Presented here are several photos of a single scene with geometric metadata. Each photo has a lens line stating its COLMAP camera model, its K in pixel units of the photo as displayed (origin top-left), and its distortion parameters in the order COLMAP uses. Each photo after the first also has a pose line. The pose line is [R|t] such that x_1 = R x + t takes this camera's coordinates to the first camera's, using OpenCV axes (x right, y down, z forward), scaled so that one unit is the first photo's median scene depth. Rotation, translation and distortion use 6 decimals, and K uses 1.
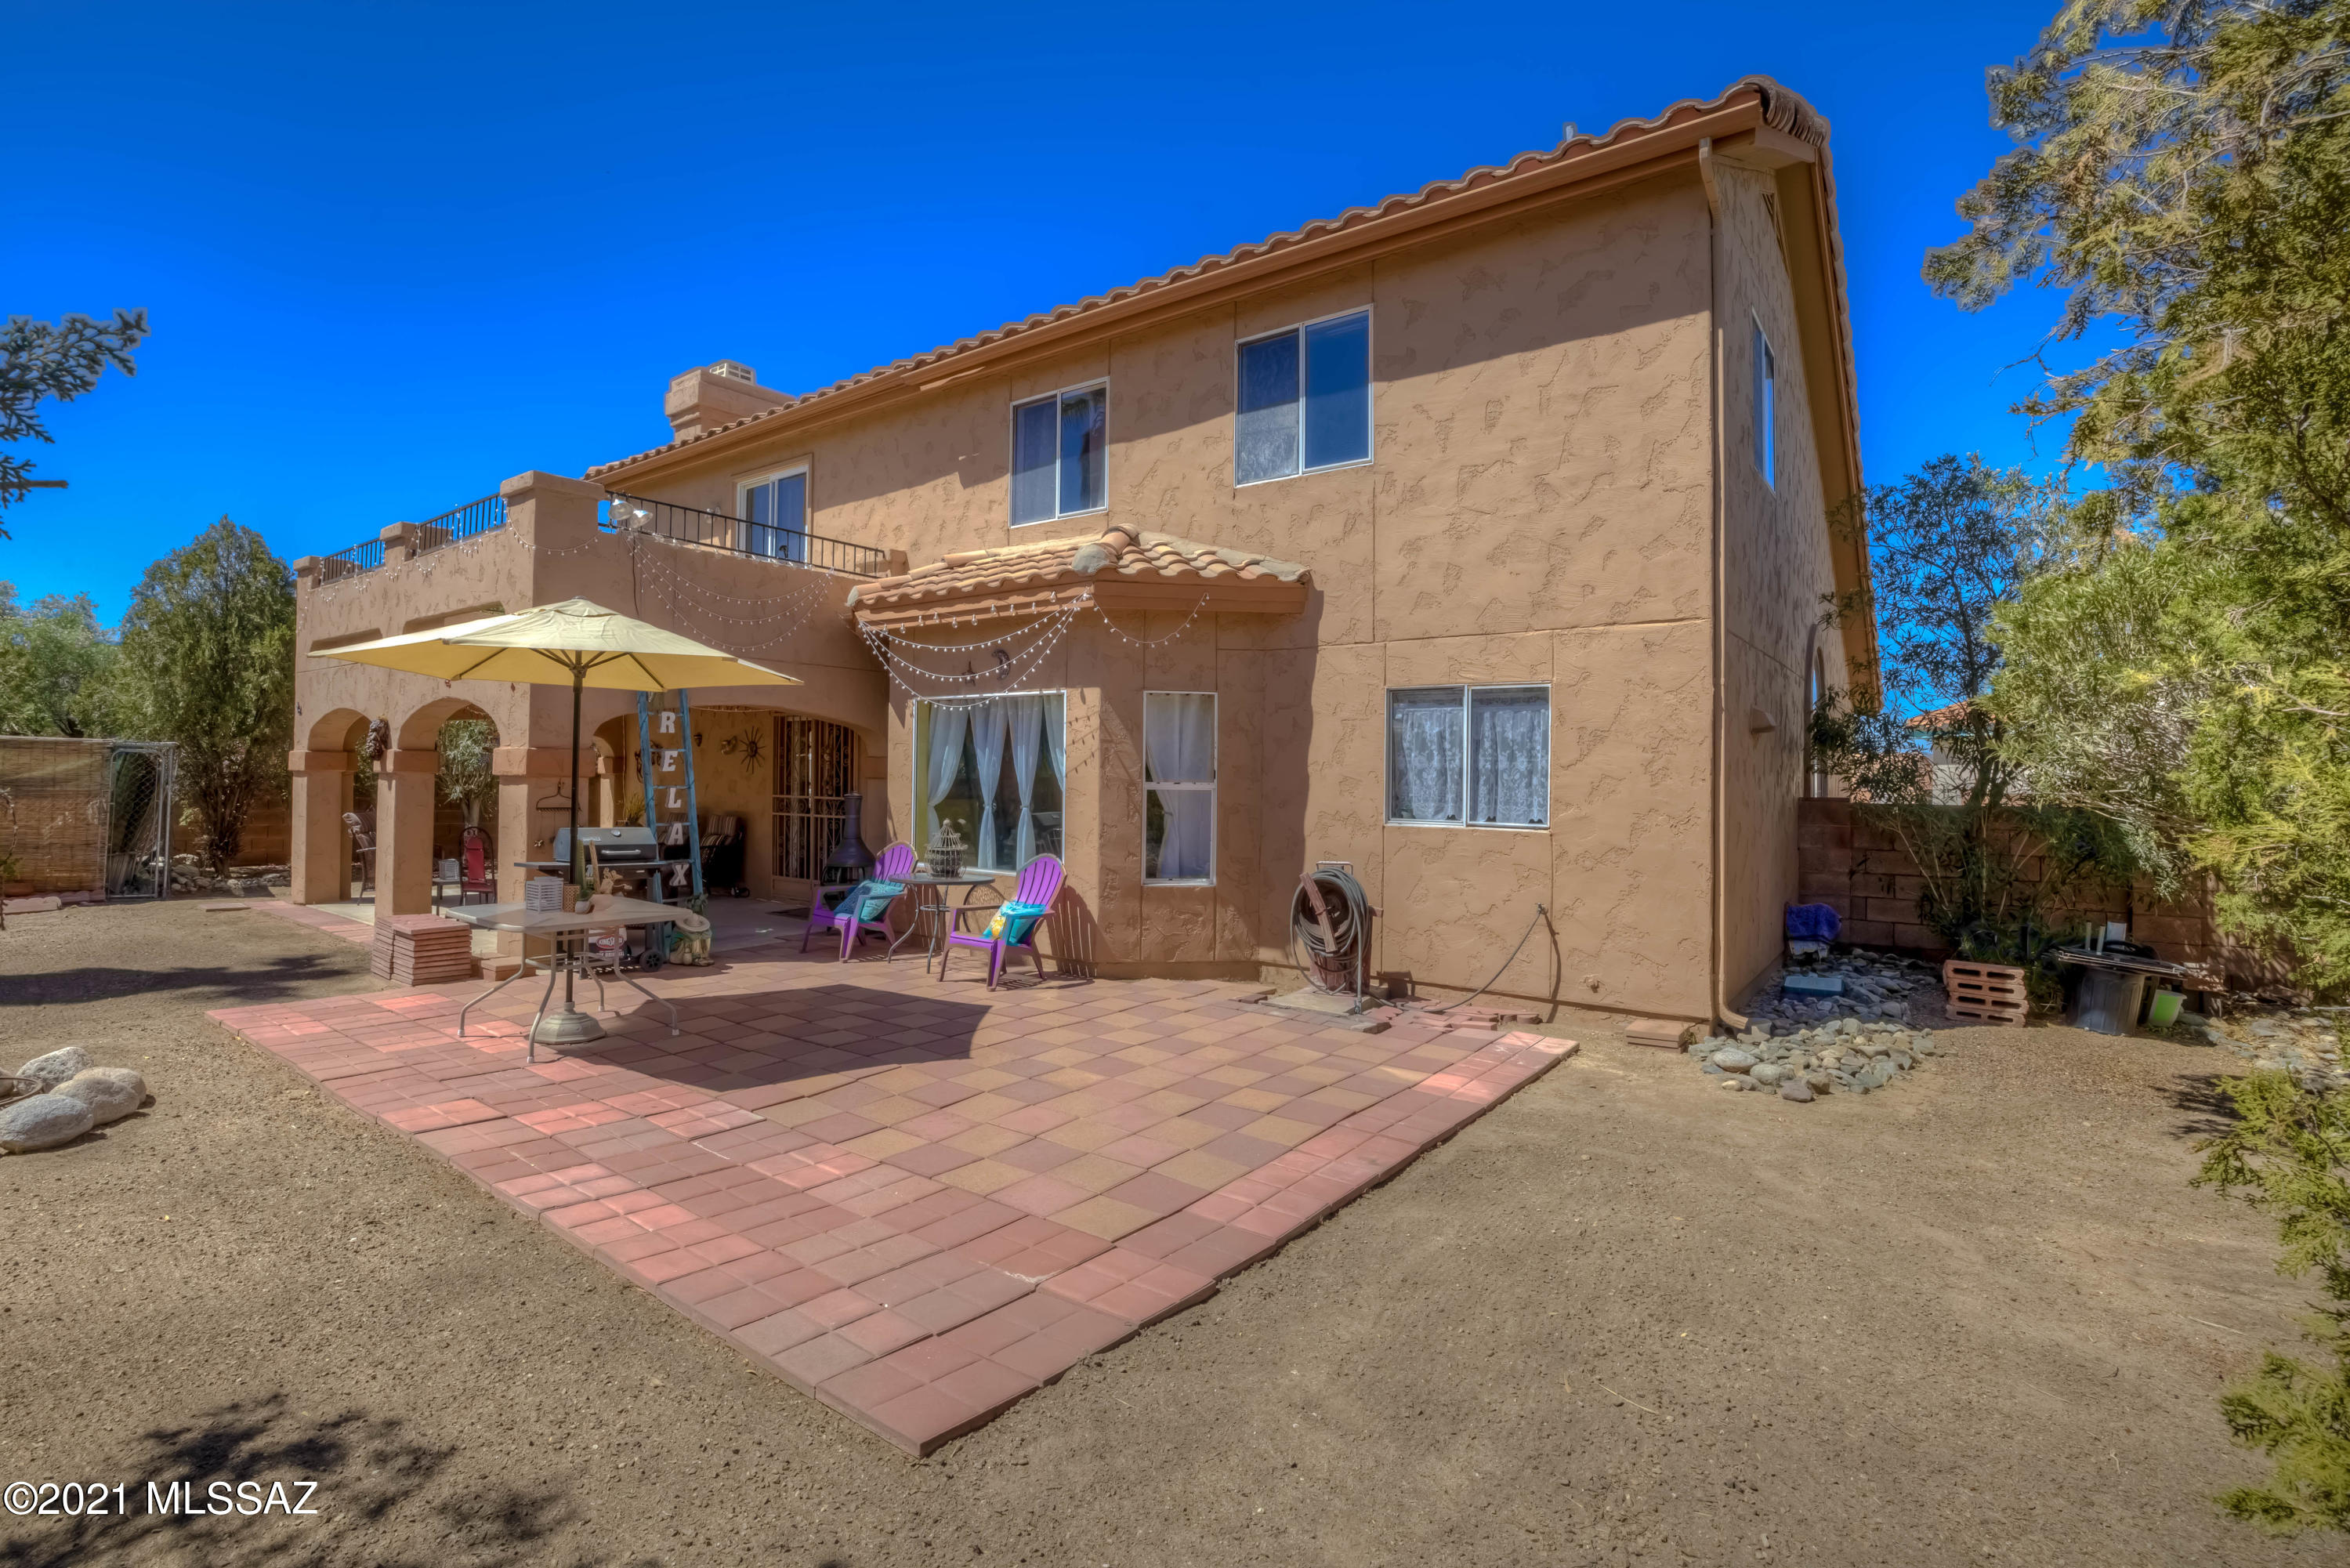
lens RADIAL K [[1053.5, 0, 1200.4], [0, 1053.5, 742.9], [0, 0, 1]] dist [-0.050100, 0.015492]
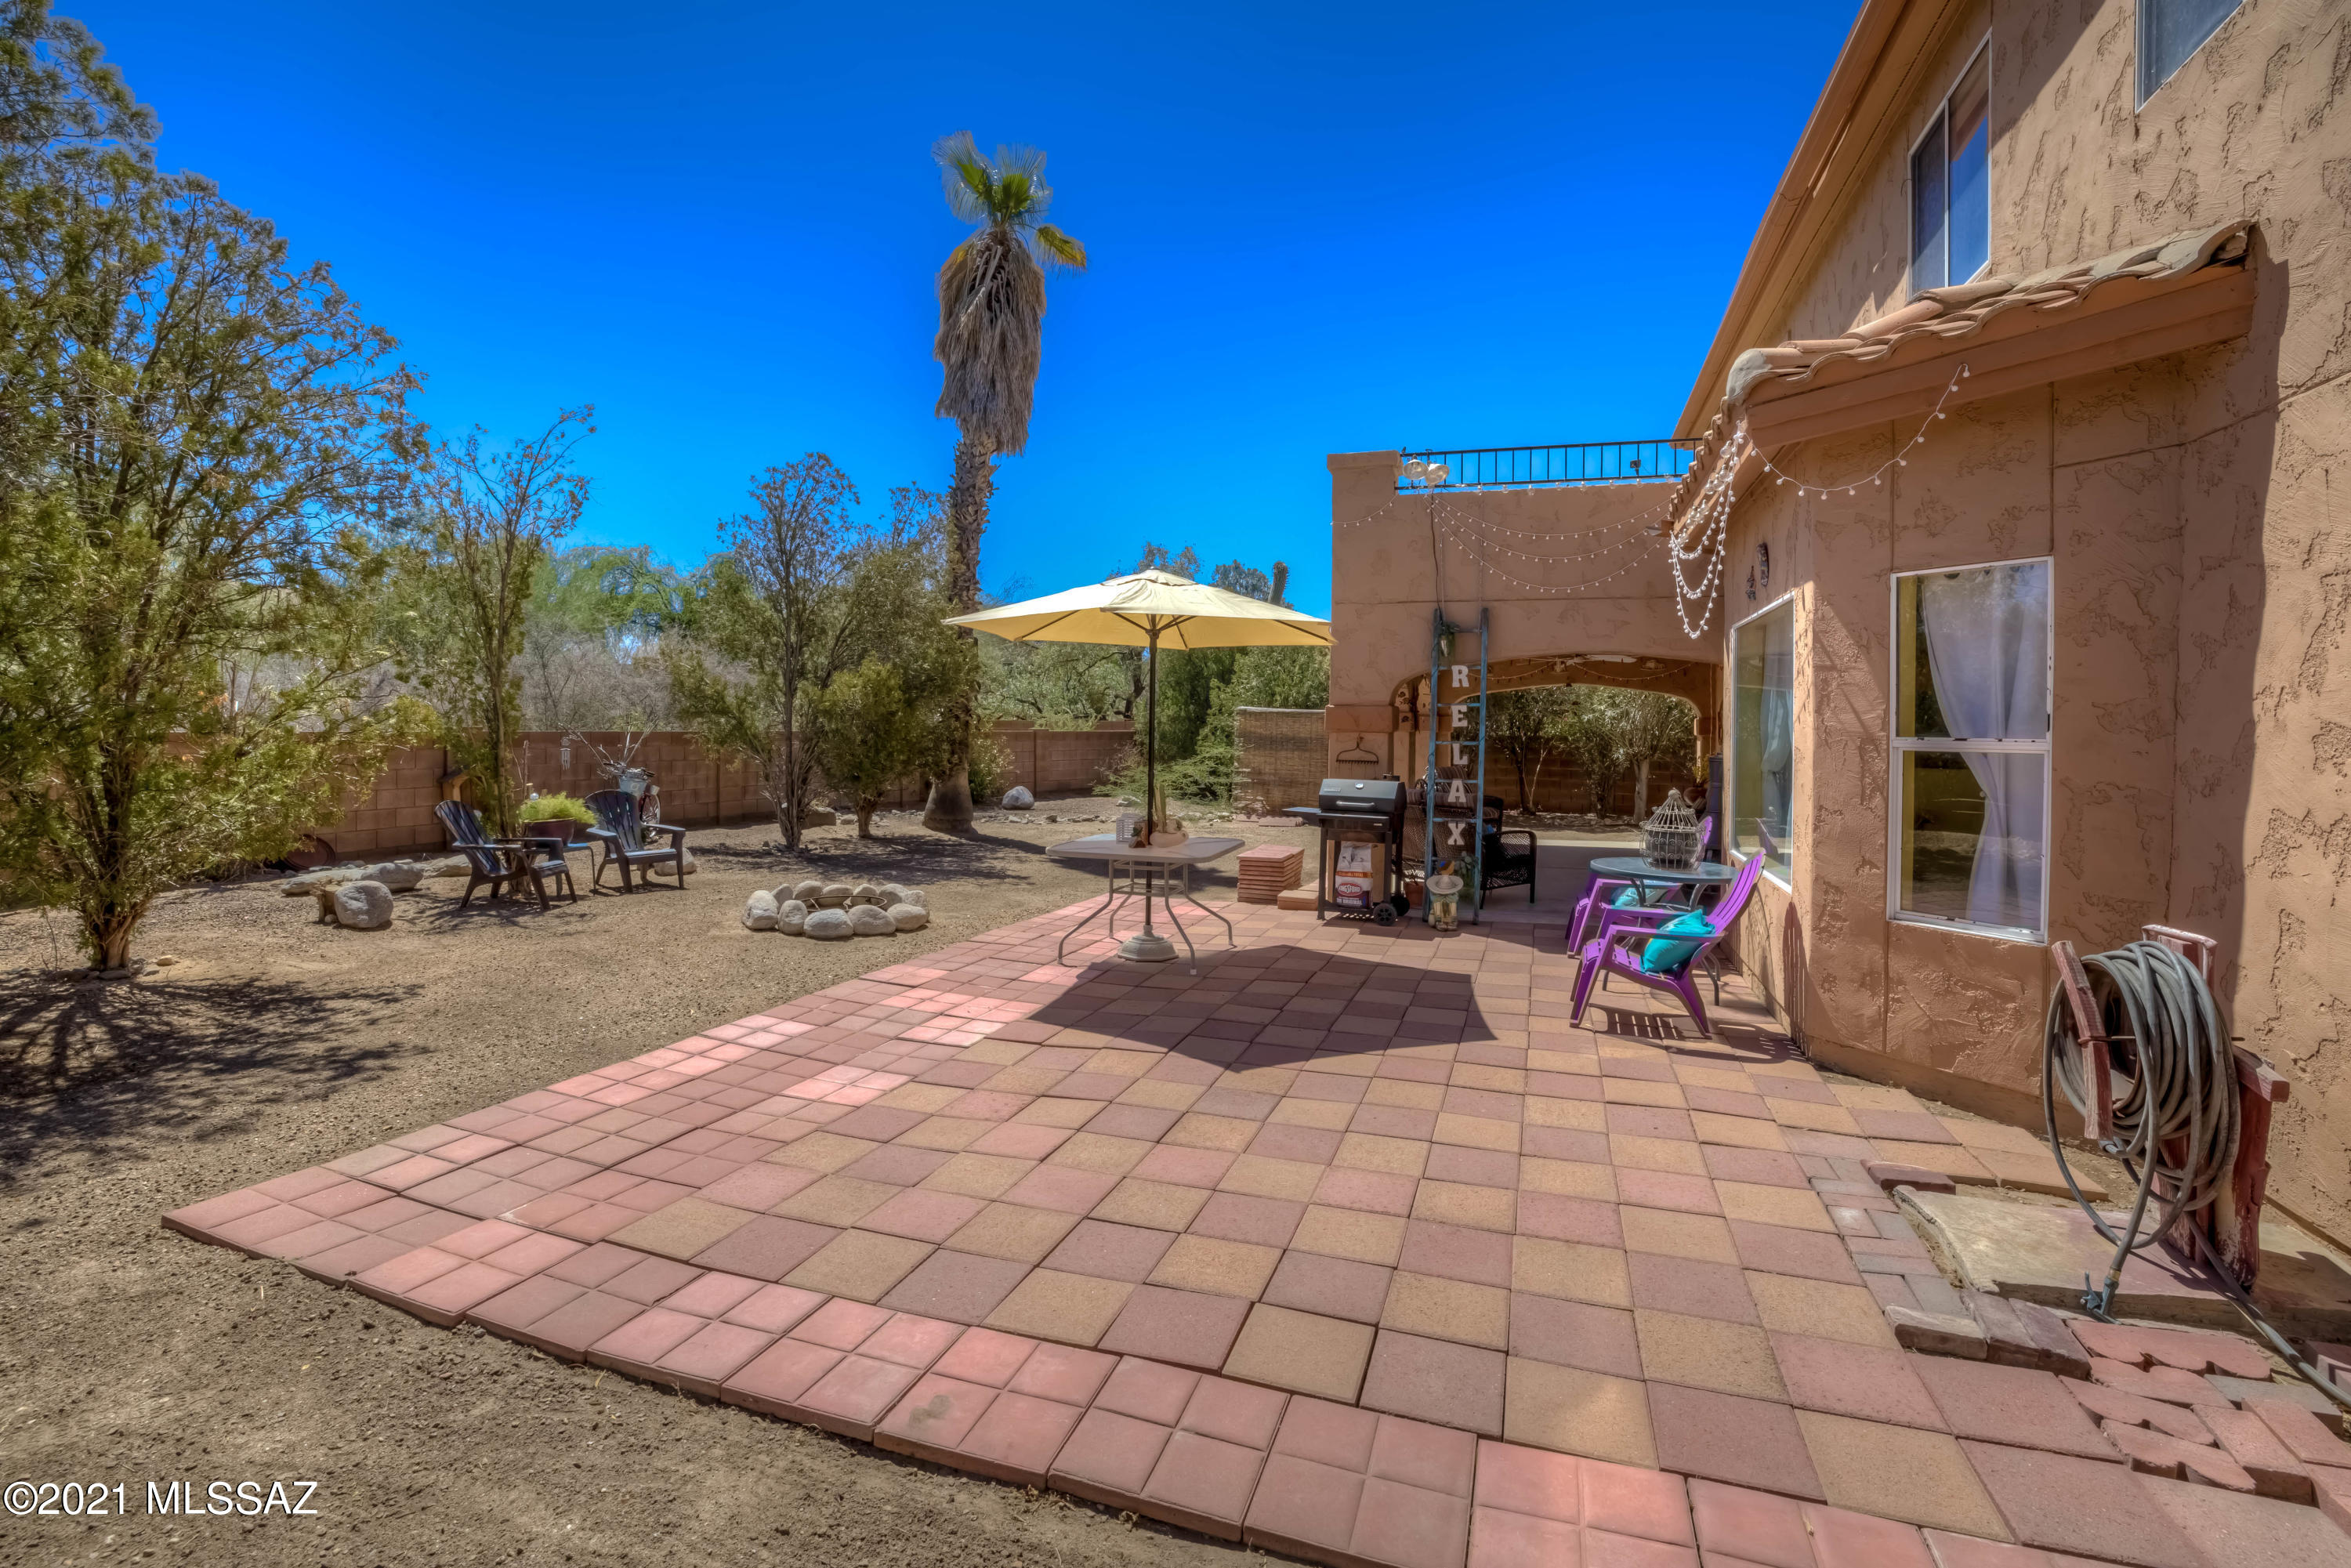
lens RADIAL K [[1053.9, 0, 1200.9], [0, 1053.9, 742.9], [0, 0, 1]] dist [-0.050100, 0.015492]
pose [[0.317824, 0.005402, -0.948134, 0.449319], [0.021541, 0.999685, 0.012916, 0.032494], [0.947905, -0.024528, 0.317608, 0.614332]]
